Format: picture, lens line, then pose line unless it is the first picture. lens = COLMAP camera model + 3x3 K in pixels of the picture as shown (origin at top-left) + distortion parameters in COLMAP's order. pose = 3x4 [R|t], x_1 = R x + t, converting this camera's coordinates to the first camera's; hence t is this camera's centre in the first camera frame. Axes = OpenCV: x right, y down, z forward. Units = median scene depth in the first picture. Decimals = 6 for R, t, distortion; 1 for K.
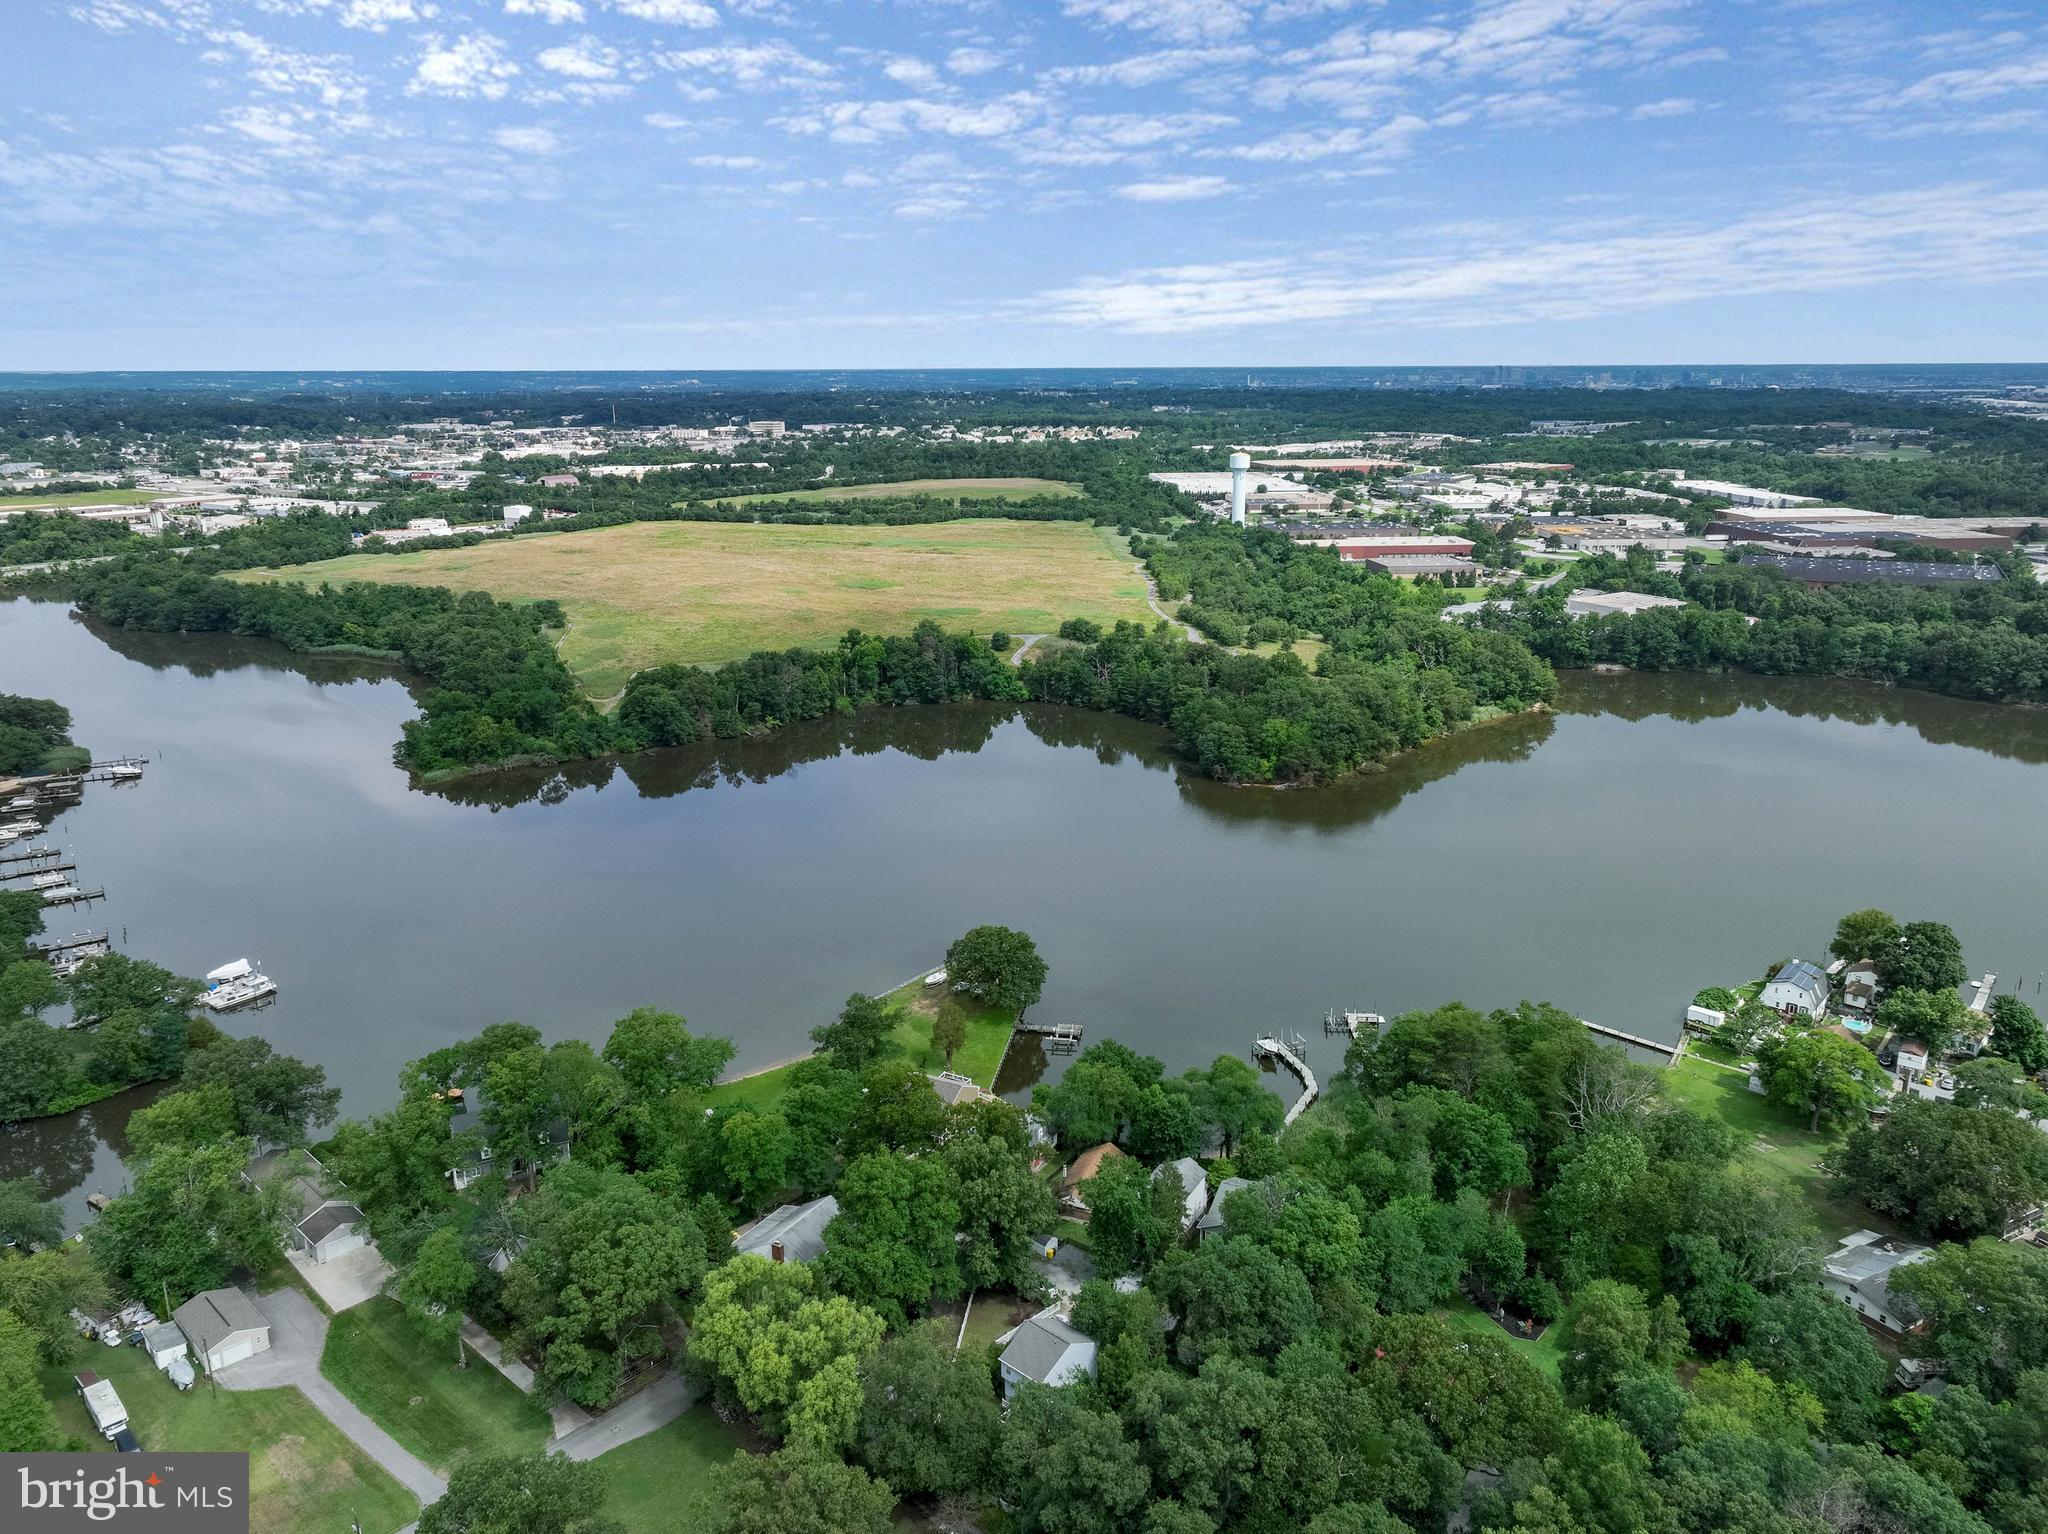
lens RADIAL K [[1471.1, 0, 1026.1], [0, 1471.1, 776.6], [0, 0, 1]] dist [-0.008733, 0.030001]
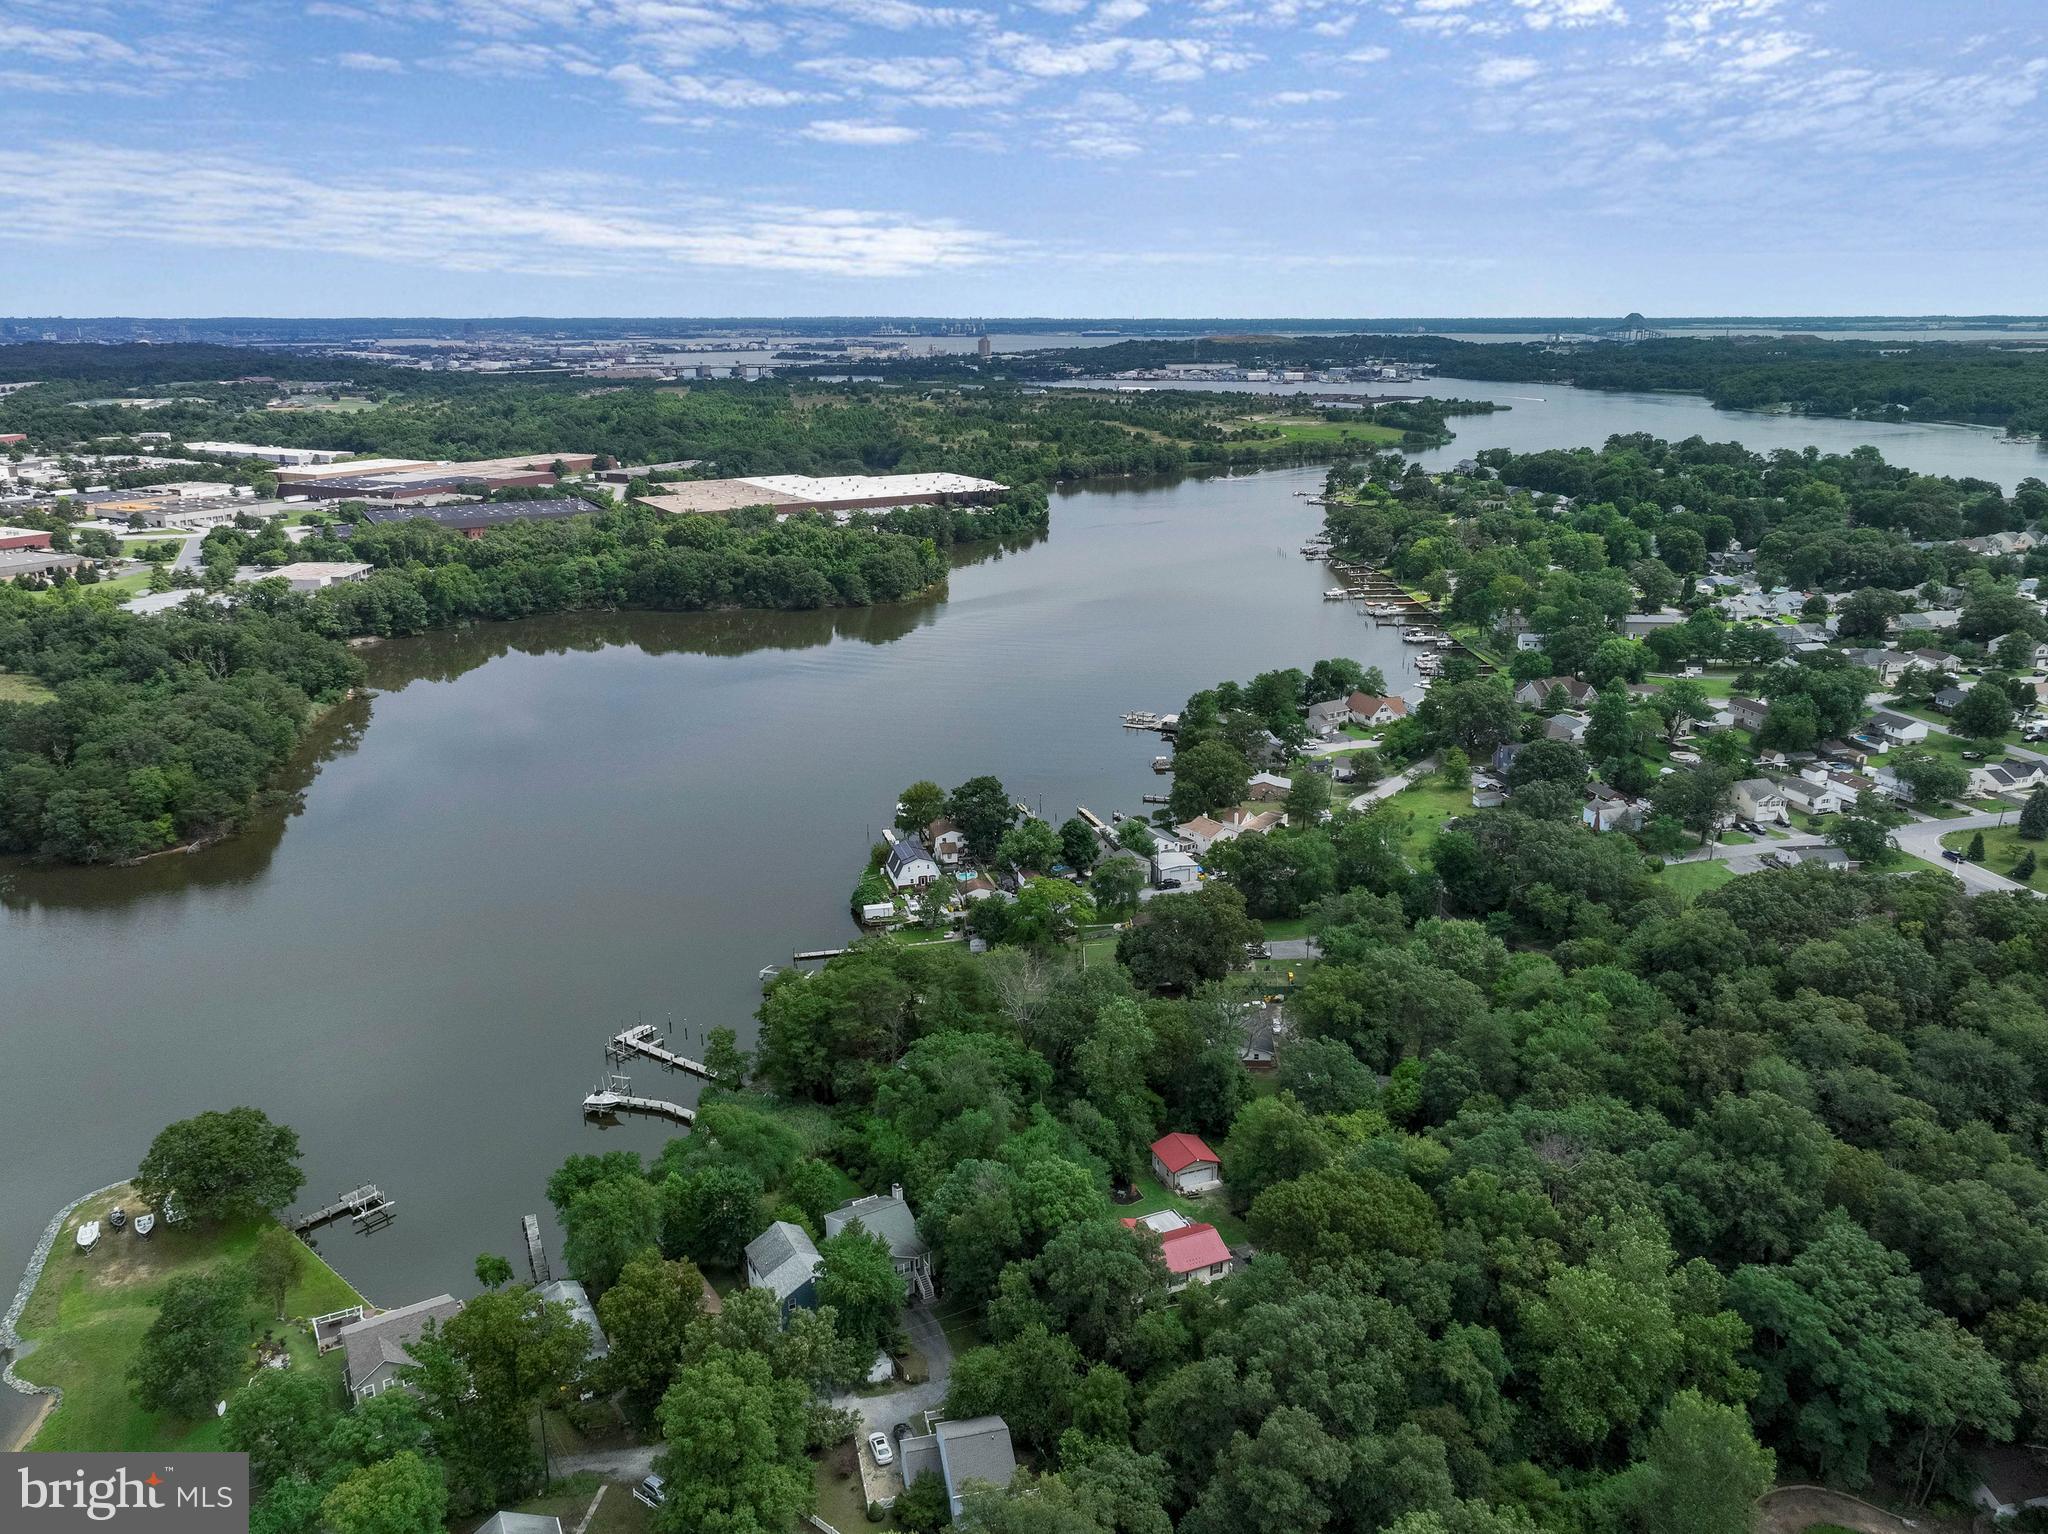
lens RADIAL K [[1471.1, 0, 1026.1], [0, 1471.1, 776.6], [0, 0, 1]] dist [-0.008733, 0.030001]
pose [[0.560645, -0.249598, 0.789543, -0.137081], [0.227105, 0.963276, 0.143255, -0.028995], [-0.796305, 0.098994, 0.596741, 0.102702]]
